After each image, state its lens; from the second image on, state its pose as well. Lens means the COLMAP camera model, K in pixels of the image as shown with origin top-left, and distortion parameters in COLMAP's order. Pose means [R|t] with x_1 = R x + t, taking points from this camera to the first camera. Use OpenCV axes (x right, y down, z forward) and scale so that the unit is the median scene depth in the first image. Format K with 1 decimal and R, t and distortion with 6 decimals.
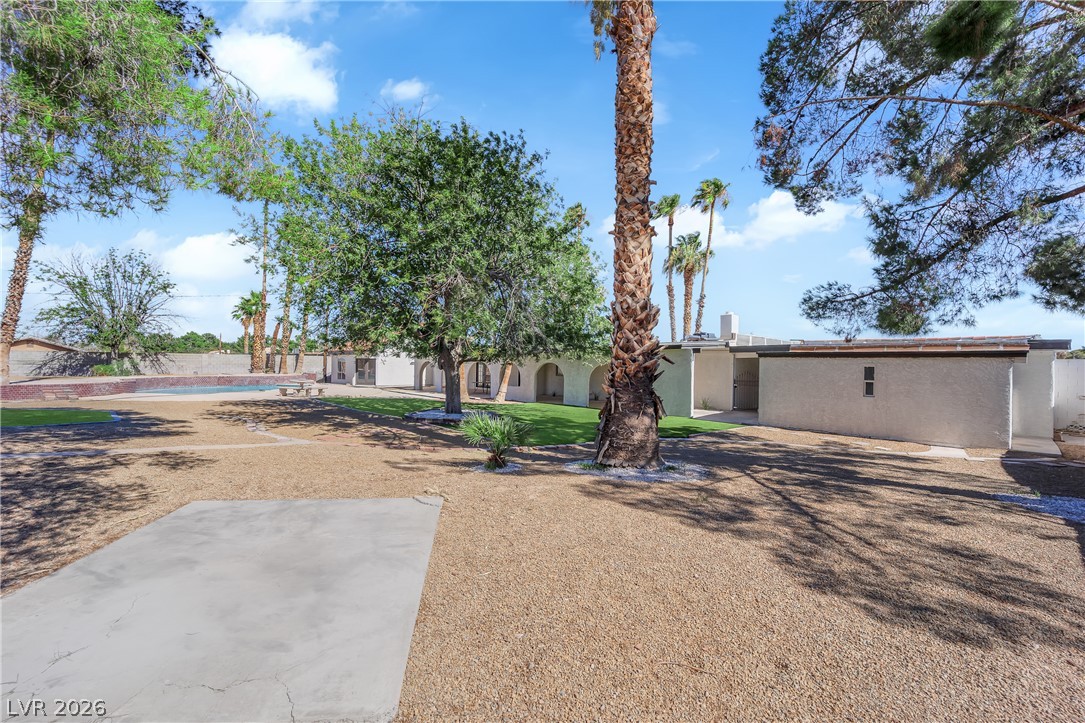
lens RADIAL K [[442.7, 0, 537.4], [0, 442.7, 363.0], [0, 0, 1]] dist [-0.014658, -0.000336]
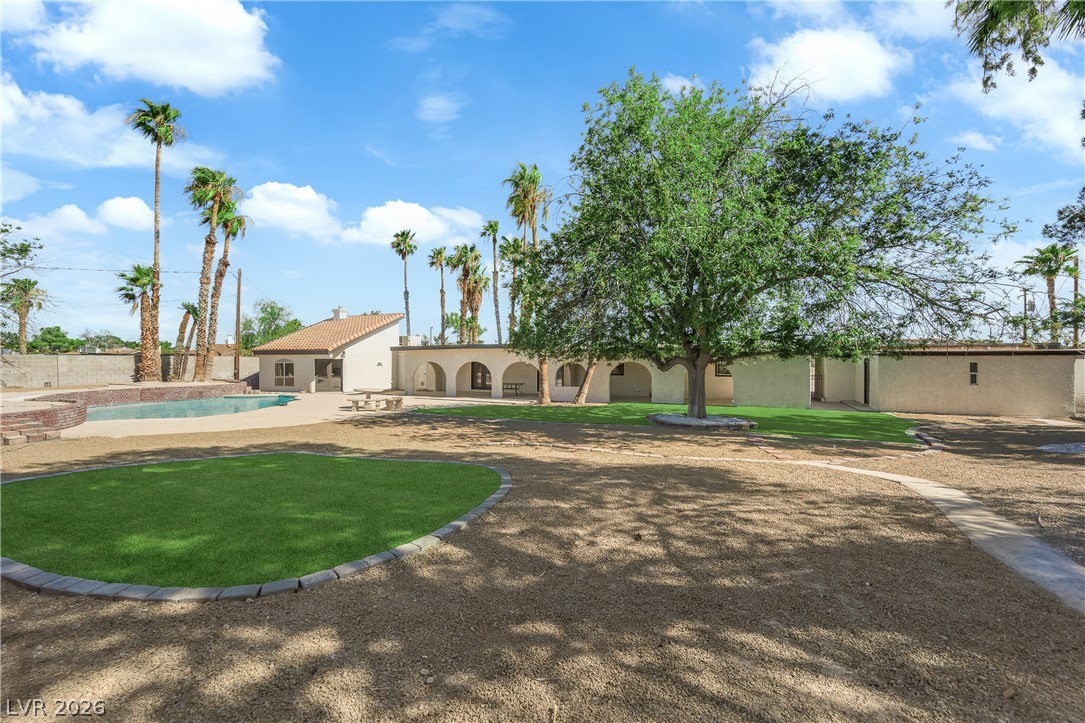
lens RADIAL K [[442.7, 0, 537.4], [0, 442.7, 363.0], [0, 0, 1]] dist [-0.014658, -0.000336]
pose [[0.919102, -0.022128, 0.393397, -0.901872], [0.015469, 0.999679, 0.020088, -0.033974], [-0.393715, -0.012377, 0.919149, 0.279911]]
